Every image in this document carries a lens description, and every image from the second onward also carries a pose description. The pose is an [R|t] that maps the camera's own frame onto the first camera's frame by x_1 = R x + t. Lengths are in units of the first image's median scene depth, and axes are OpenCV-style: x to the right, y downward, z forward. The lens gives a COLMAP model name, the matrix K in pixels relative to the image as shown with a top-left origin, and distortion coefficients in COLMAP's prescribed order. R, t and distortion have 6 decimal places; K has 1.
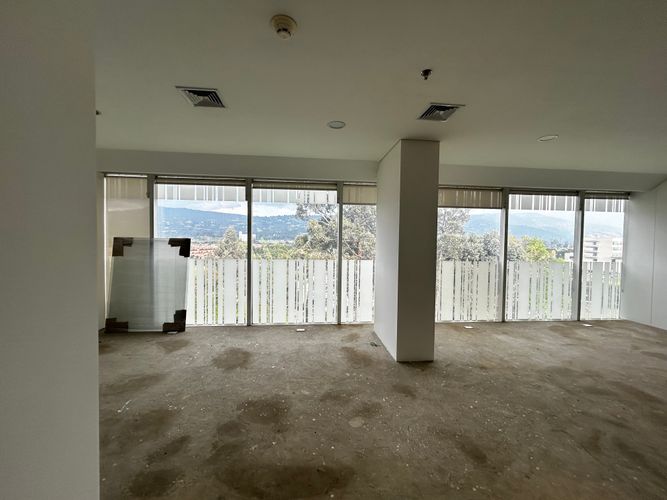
lens RADIAL K [[272.2, 0, 333.1], [0, 272.2, 248.6], [0, 0, 1]] dist [-0.002655, 0.001907]
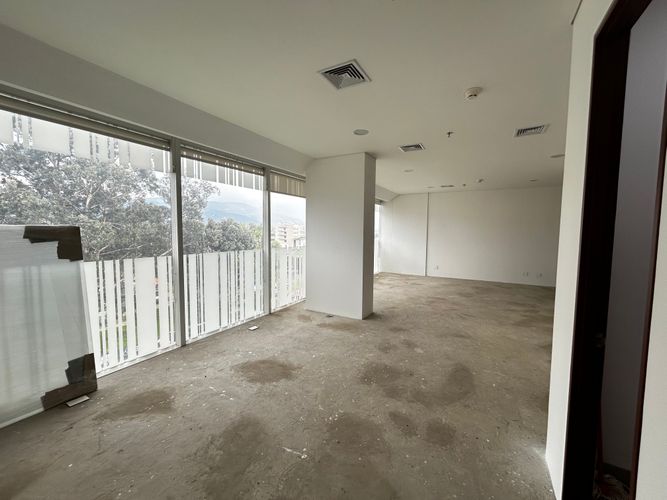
lens RADIAL K [[272.2, 0, 336.1], [0, 272.2, 248.4], [0, 0, 1]] dist [-0.002655, 0.001907]
pose [[0.571073, -0.063609, 0.818431, -0.813367], [0.022528, 0.997832, 0.061833, -0.018619], [-0.820590, -0.016874, 0.571268, 0.308311]]
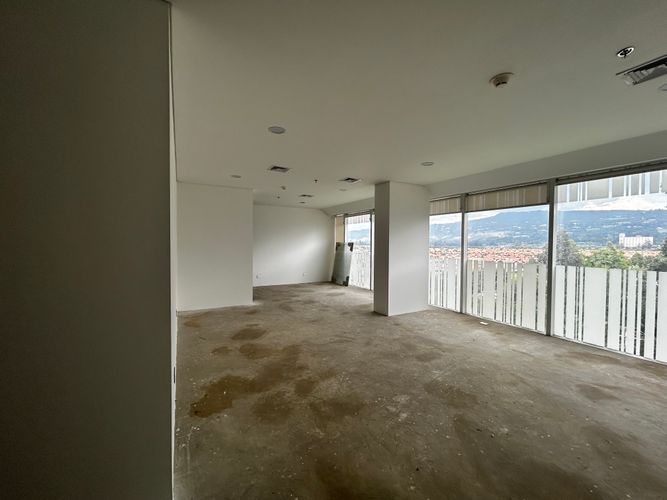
lens RADIAL K [[272.2, 0, 333.3], [0, 272.2, 249.6], [0, 0, 1]] dist [-0.002655, 0.001907]
pose [[0.405603, 0.011473, -0.913977, 1.542312], [-0.026408, 0.999651, 0.000829, 0.021182], [0.913668, 0.023800, 0.405764, 0.035816]]
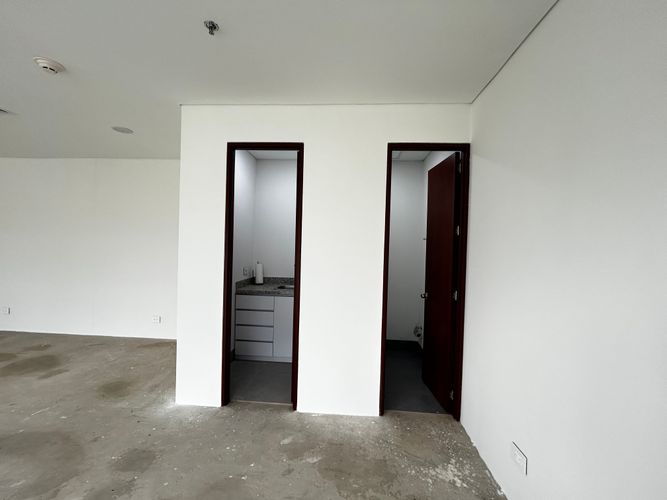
lens RADIAL K [[272.2, 0, 332.8], [0, 272.2, 250.6], [0, 0, 1]] dist [-0.002655, 0.001907]
pose [[-0.985478, -0.049752, 0.162352, -0.700104], [-0.042501, 0.997951, 0.047836, -0.039139], [-0.164399, 0.040241, -0.985573, 0.848088]]
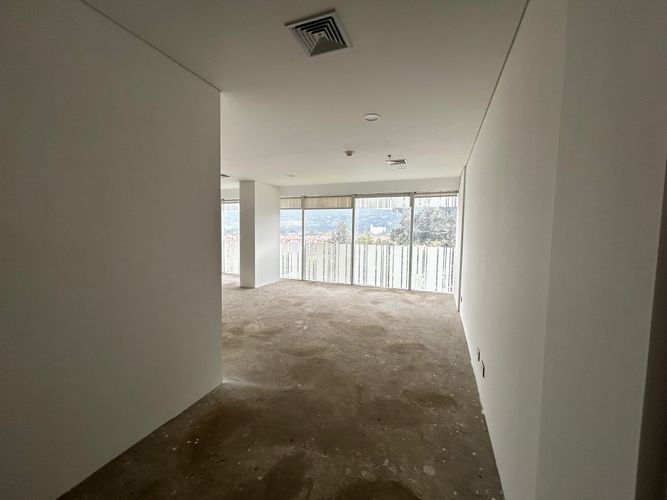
lens RADIAL K [[272.2, 0, 335.9], [0, 272.2, 250.3], [0, 0, 1]] dist [-0.002655, 0.001907]
pose [[0.892472, 0.030881, -0.450044, 1.650835], [-0.016256, 0.999208, 0.036327, 0.038186], [0.450809, -0.025105, 0.892267, -0.493481]]
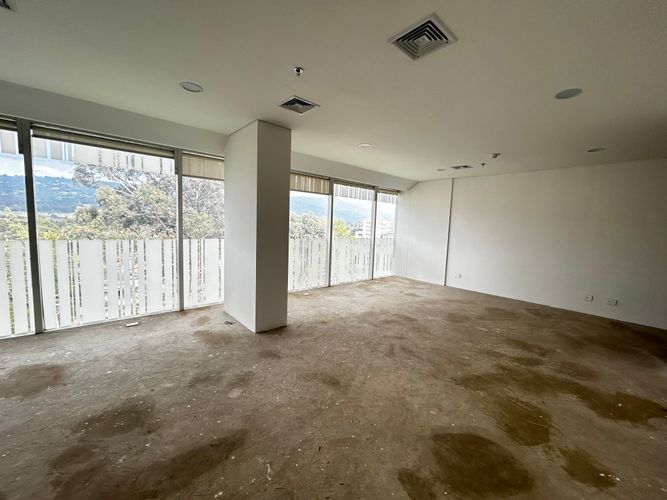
lens RADIAL K [[272.2, 0, 334.6], [0, 272.2, 249.1], [0, 0, 1]] dist [-0.002655, 0.001907]
pose [[0.807906, -0.038759, 0.588036, -0.117317], [-0.009315, 0.996870, 0.078505, -0.000963], [-0.589238, -0.068903, 0.805016, -0.019993]]
